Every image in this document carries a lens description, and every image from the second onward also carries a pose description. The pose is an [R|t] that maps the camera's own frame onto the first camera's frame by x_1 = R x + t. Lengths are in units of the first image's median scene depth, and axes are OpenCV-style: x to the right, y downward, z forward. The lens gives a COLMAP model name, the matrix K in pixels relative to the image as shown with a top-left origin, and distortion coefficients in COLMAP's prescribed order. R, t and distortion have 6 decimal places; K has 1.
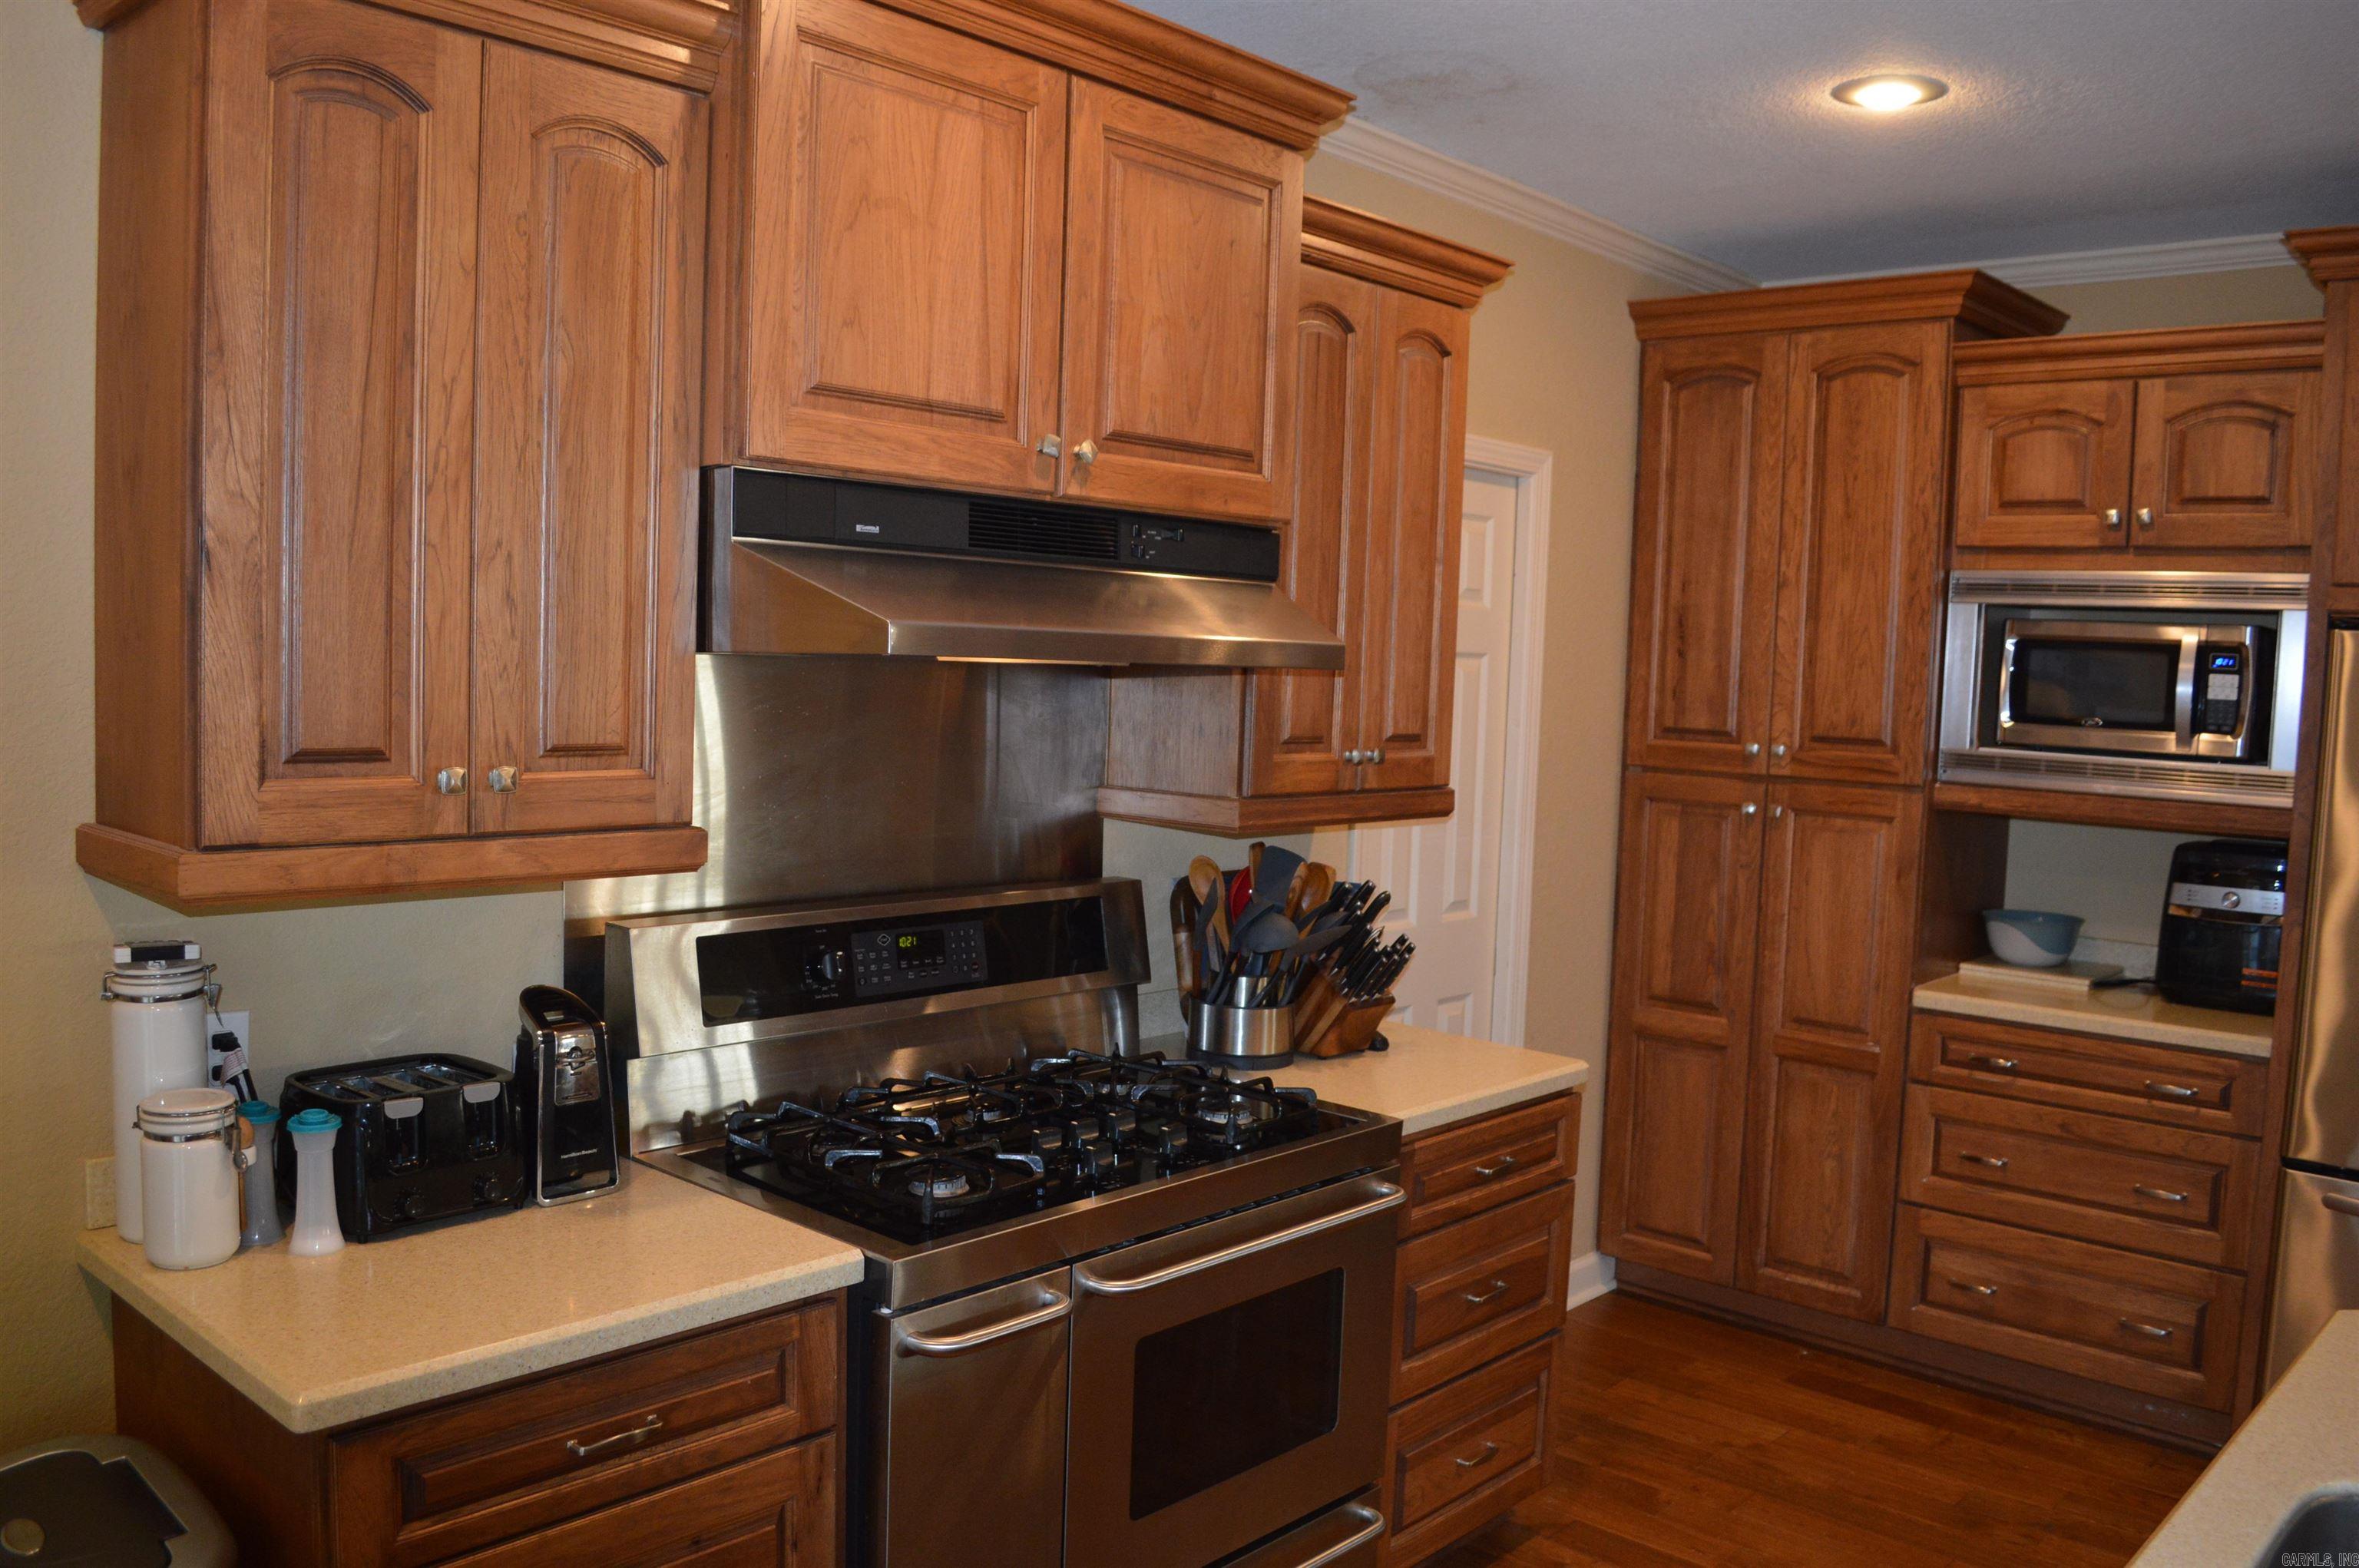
lens RADIAL K [[1884.3, 0, 1171.6], [0, 1884.3, 800.0], [0, 0, 1]] dist [-0.081080, 0.003451]
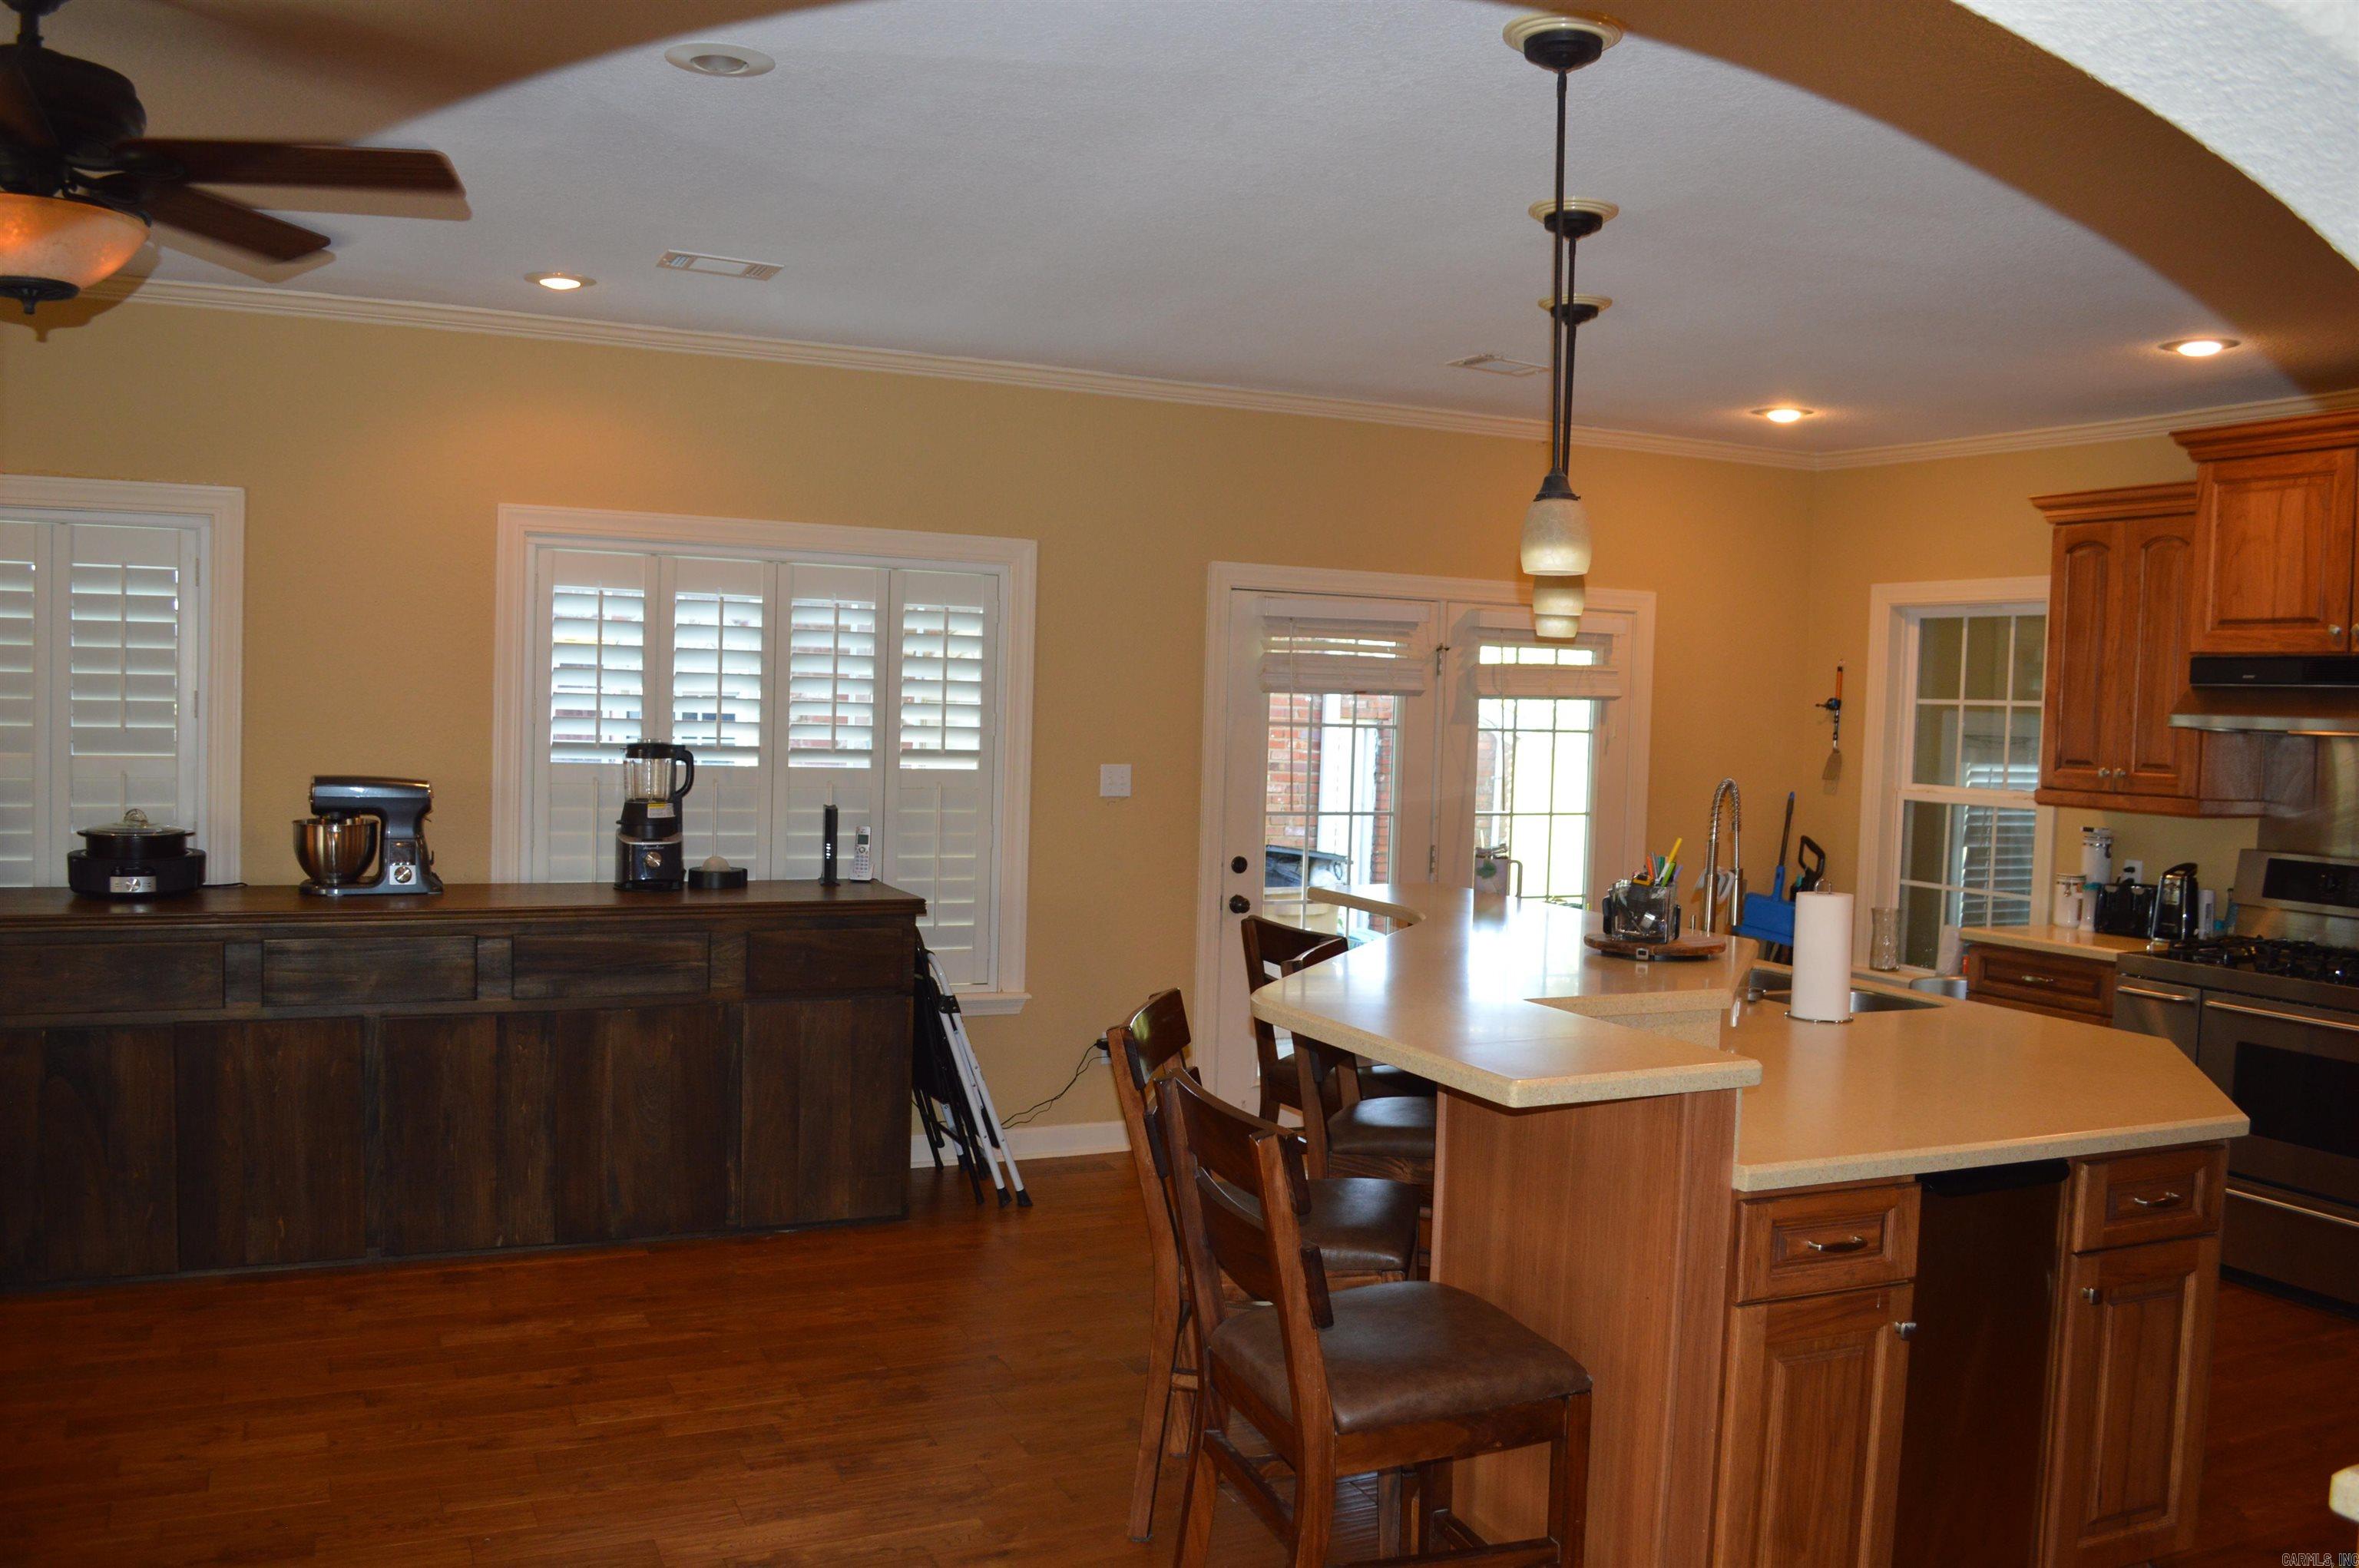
lens RADIAL K [[1884.3, 0, 1155.3], [0, 1884.3, 774.1], [0, 0, 1]] dist [-0.081080, 0.003451]
pose [[-0.395120, -0.014132, -0.918521, 1.667341], [-0.119150, 0.992224, 0.035989, 0.038399], [0.910870, 0.123662, -0.393731, 0.450853]]
